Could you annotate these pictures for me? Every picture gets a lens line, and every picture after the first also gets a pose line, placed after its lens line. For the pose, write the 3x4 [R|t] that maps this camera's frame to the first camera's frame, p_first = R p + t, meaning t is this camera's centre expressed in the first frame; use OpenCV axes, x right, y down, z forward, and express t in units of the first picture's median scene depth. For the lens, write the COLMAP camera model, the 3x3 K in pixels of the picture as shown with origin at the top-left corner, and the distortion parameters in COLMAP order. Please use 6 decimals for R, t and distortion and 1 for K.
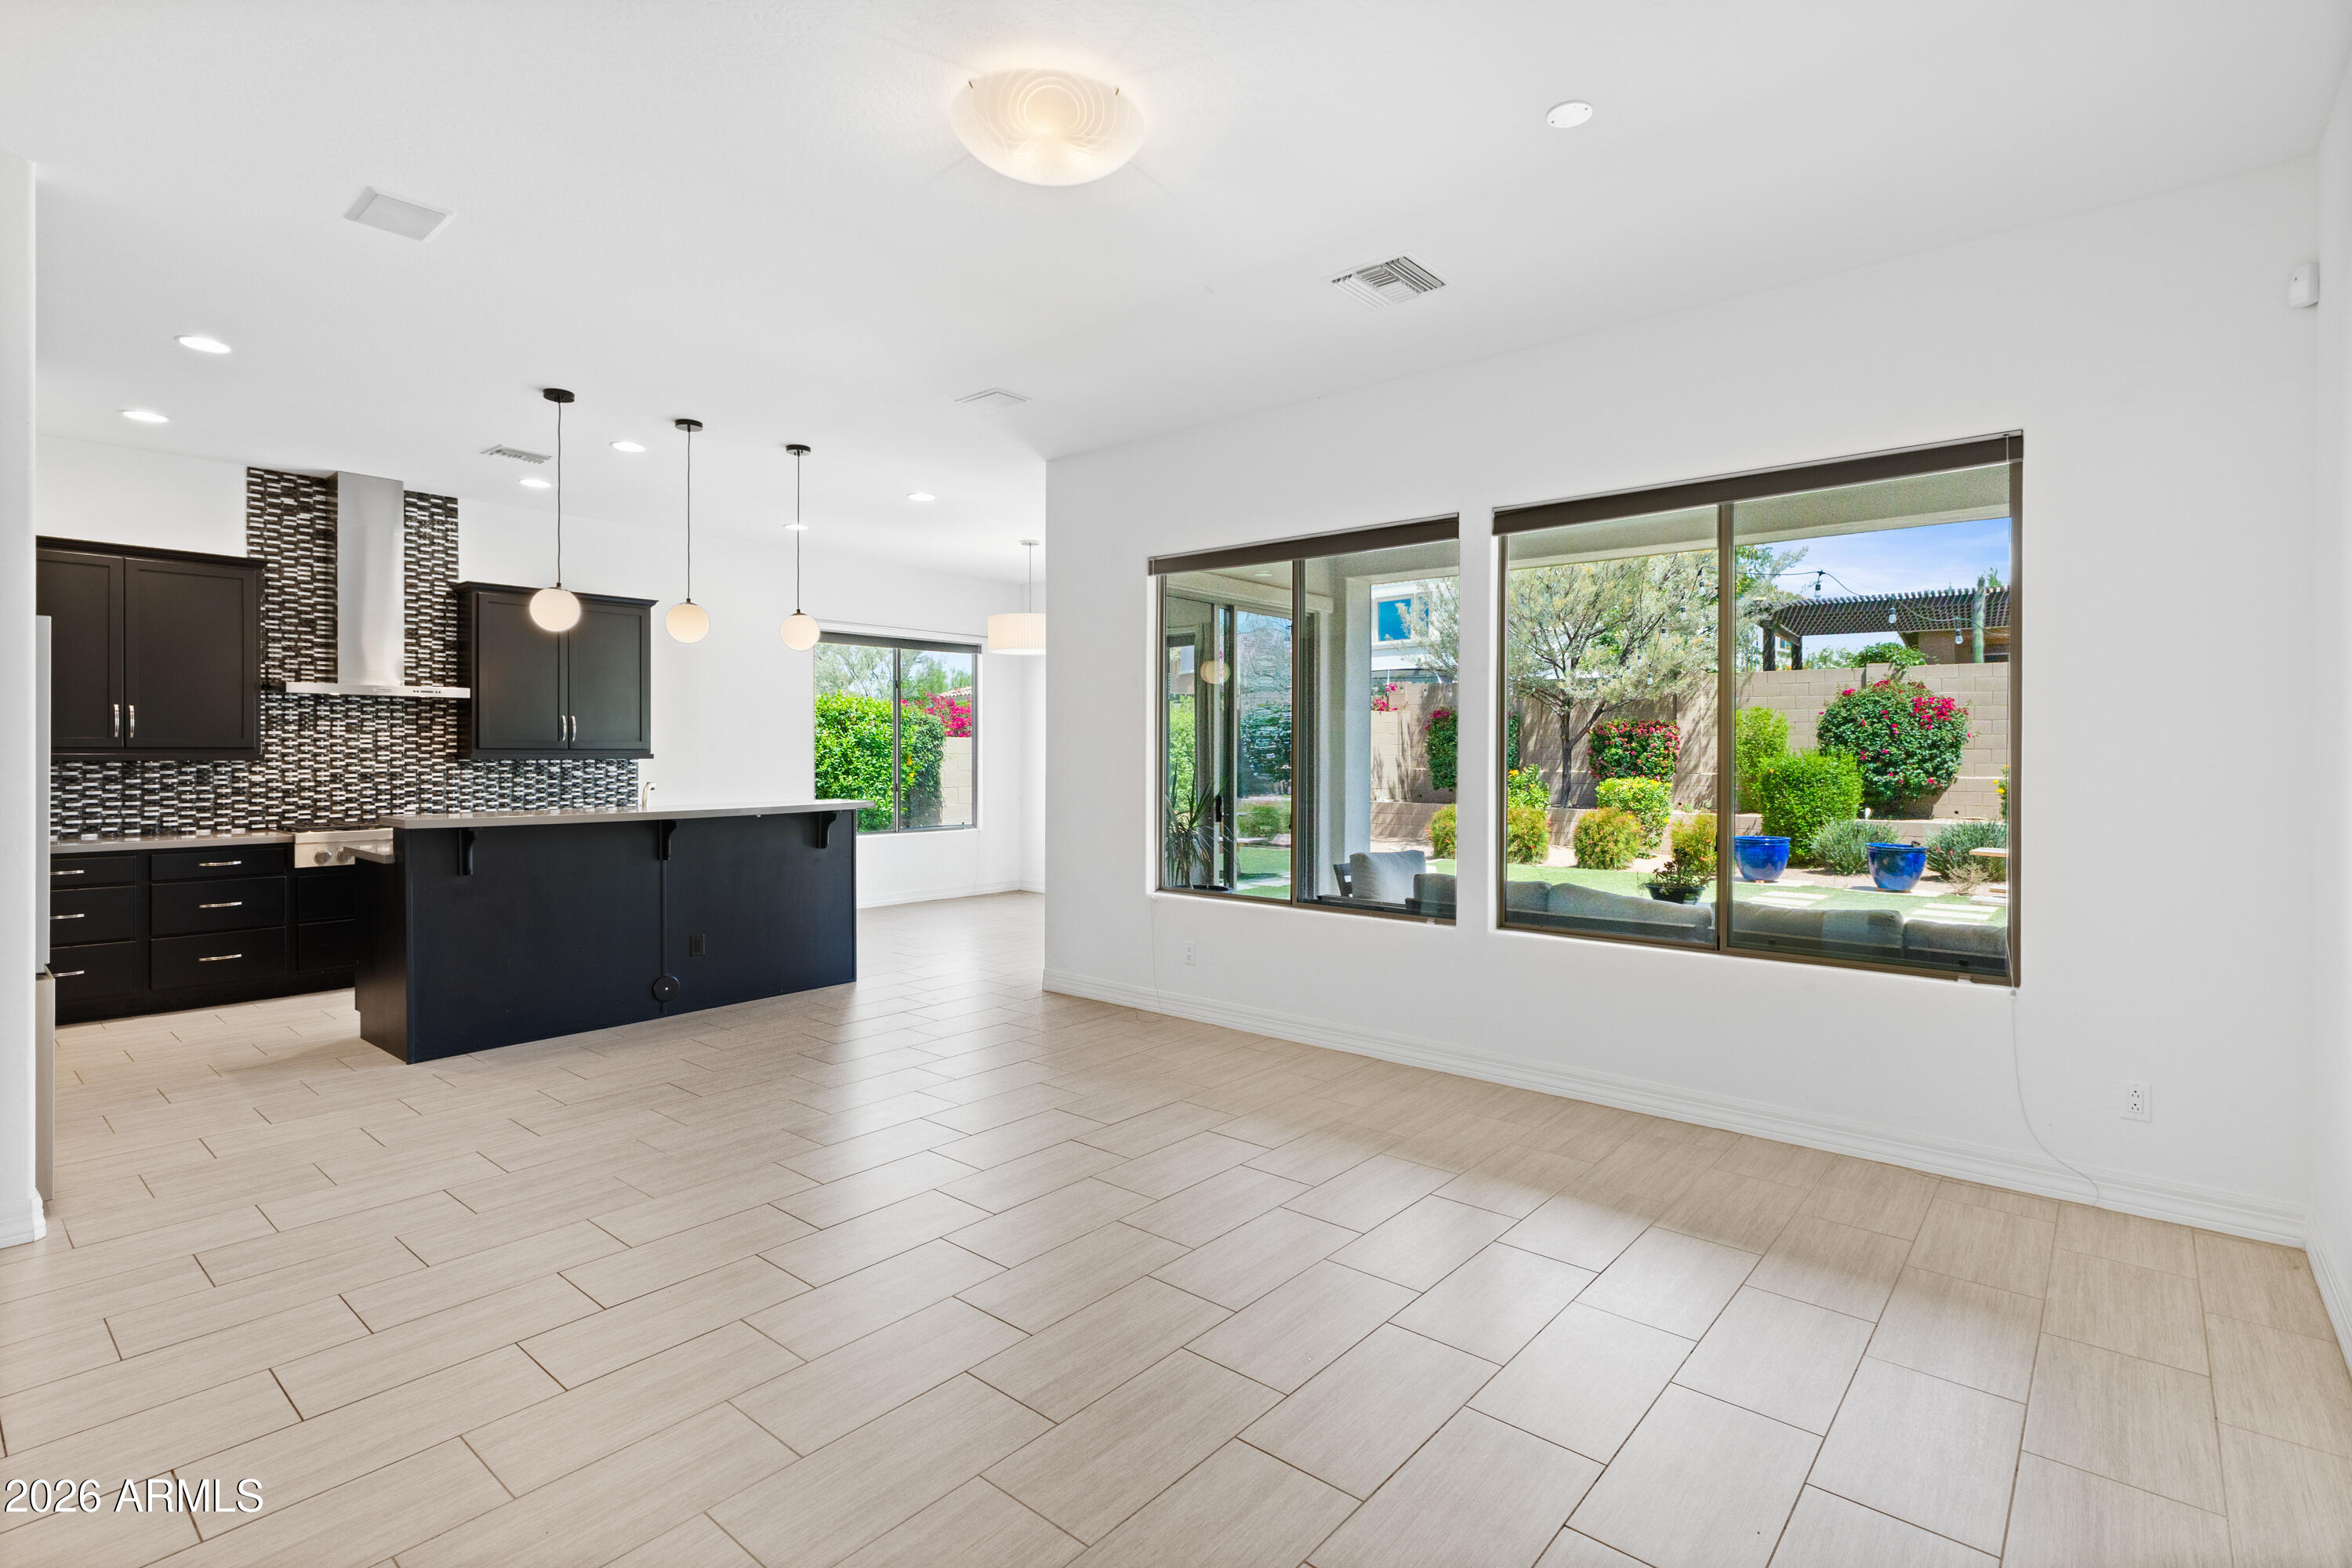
lens RADIAL K [[1157.8, 0, 1178.3], [0, 1157.8, 764.6], [0, 0, 1]] dist [-0.002736, 0.000485]
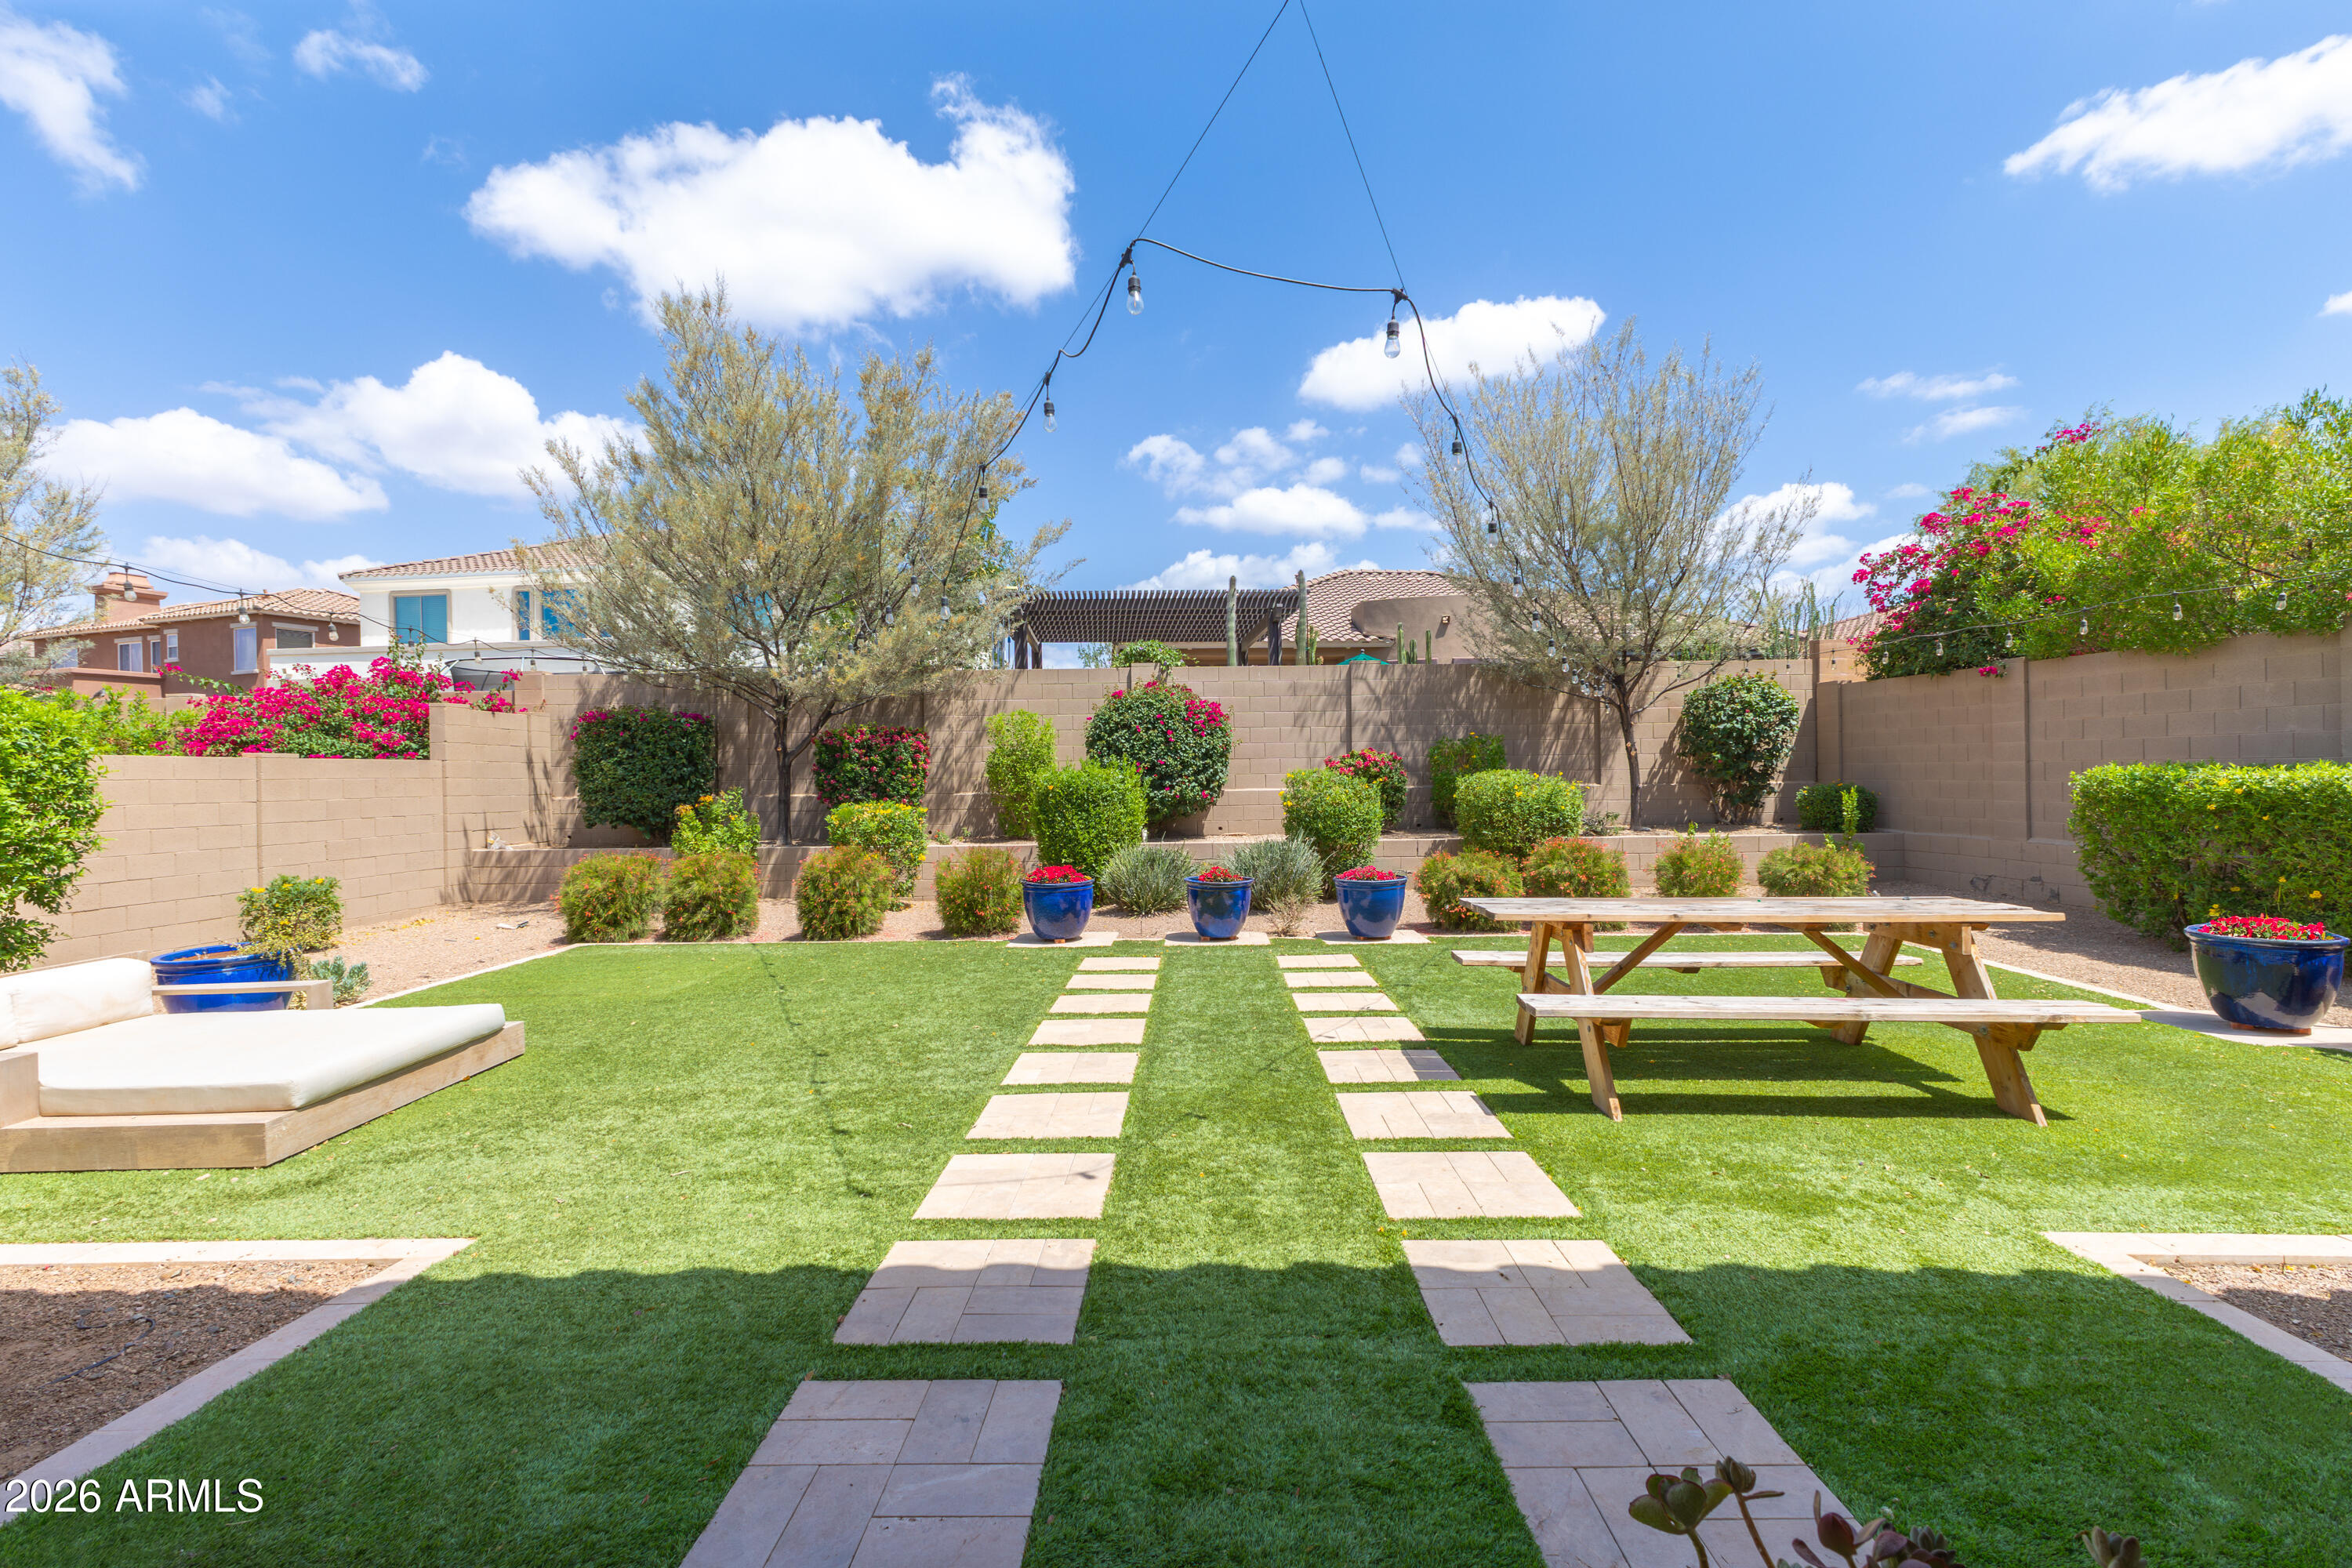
lens RADIAL K [[1050.7, 0, 1195.6], [0, 1050.7, 778.7], [0, 0, 1]] dist [0.000918, 0.000973]
pose [[0.770805, -0.016998, 0.636844, 0.132930], [0.025025, 0.999680, -0.003606, 0.004504], [-0.636579, 0.018717, 0.770984, 0.380866]]
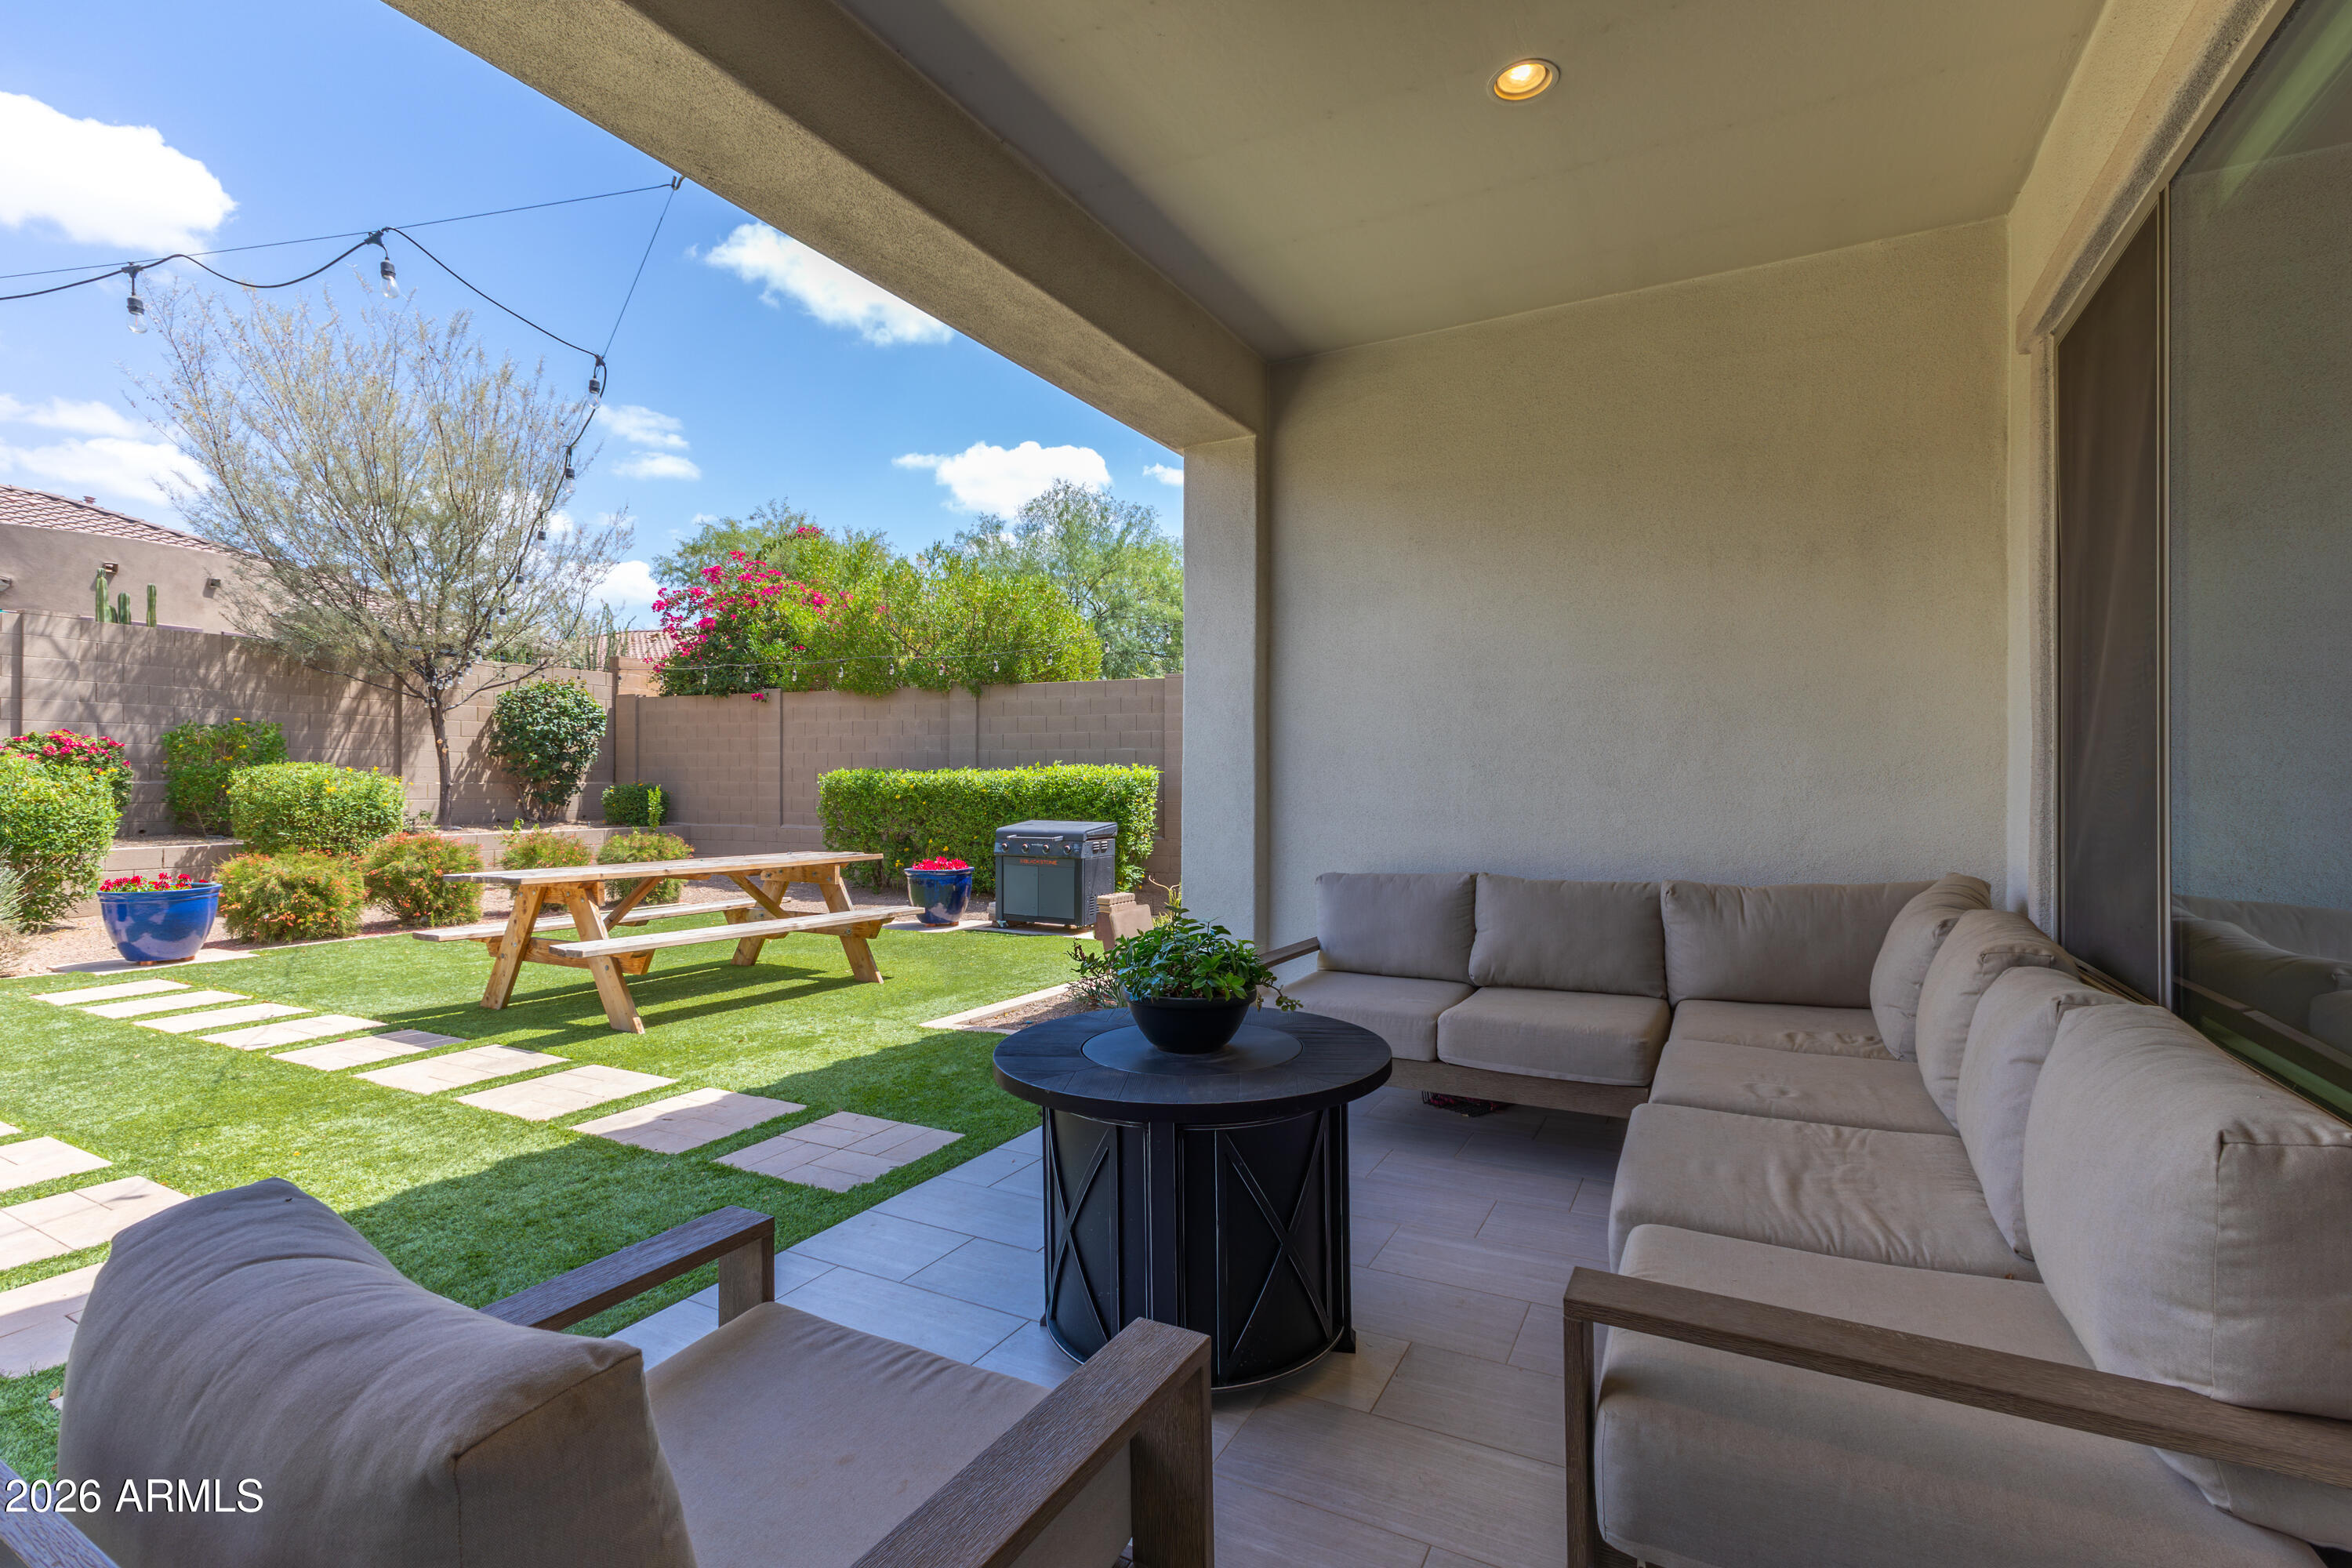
lens RADIAL K [[1050.7, 0, 1162.6], [0, 1050.7, 777.9], [0, 0, 1]] dist [0.000918, 0.000973]
pose [[-0.202794, -0.003269, 0.979216, 0.026804], [0.008400, 0.999952, 0.005077, 0.011871], [-0.979185, 0.009255, -0.202757, 0.424894]]
